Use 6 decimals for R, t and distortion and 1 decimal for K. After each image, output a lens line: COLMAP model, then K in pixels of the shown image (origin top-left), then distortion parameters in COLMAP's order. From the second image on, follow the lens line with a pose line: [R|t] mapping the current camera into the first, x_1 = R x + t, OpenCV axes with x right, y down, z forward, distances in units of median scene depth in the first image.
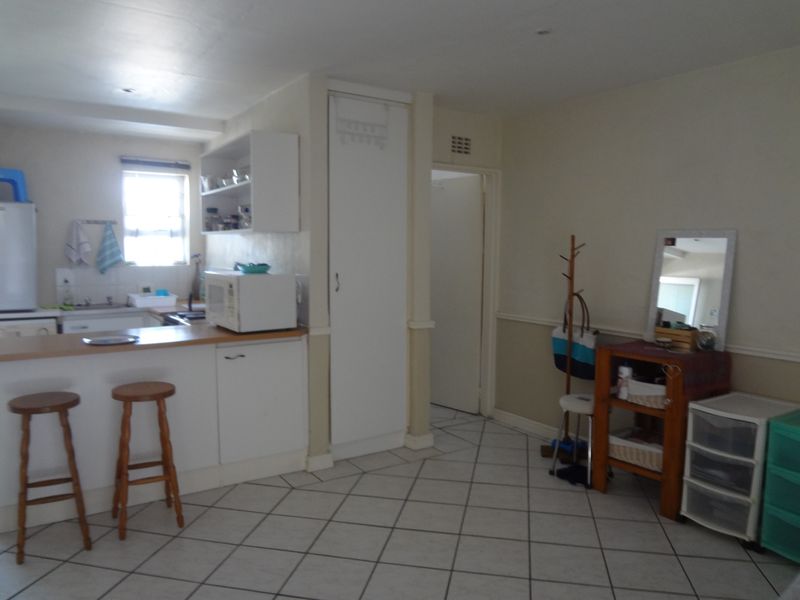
lens RADIAL K [[594.0, 0, 404.7], [0, 594.0, 300.3], [0, 0, 1]] dist [-0.047672, 0.011830]
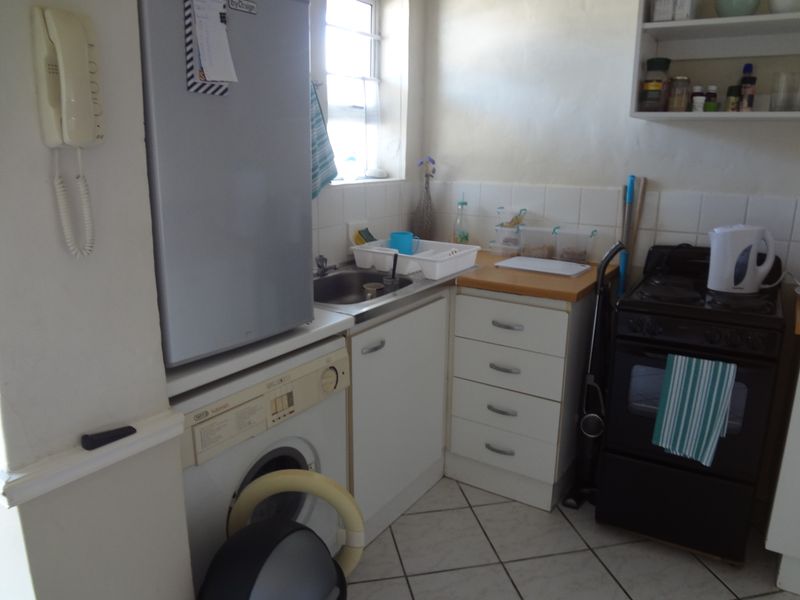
lens RADIAL K [[594.0, 0, 397.9], [0, 594.0, 299.4], [0, 0, 1]] dist [-0.047672, 0.011830]
pose [[0.916195, -0.101141, 0.387760, -0.648147], [0.033399, 0.983532, 0.177622, -0.054353], [-0.399339, -0.149785, 0.904485, 0.581803]]
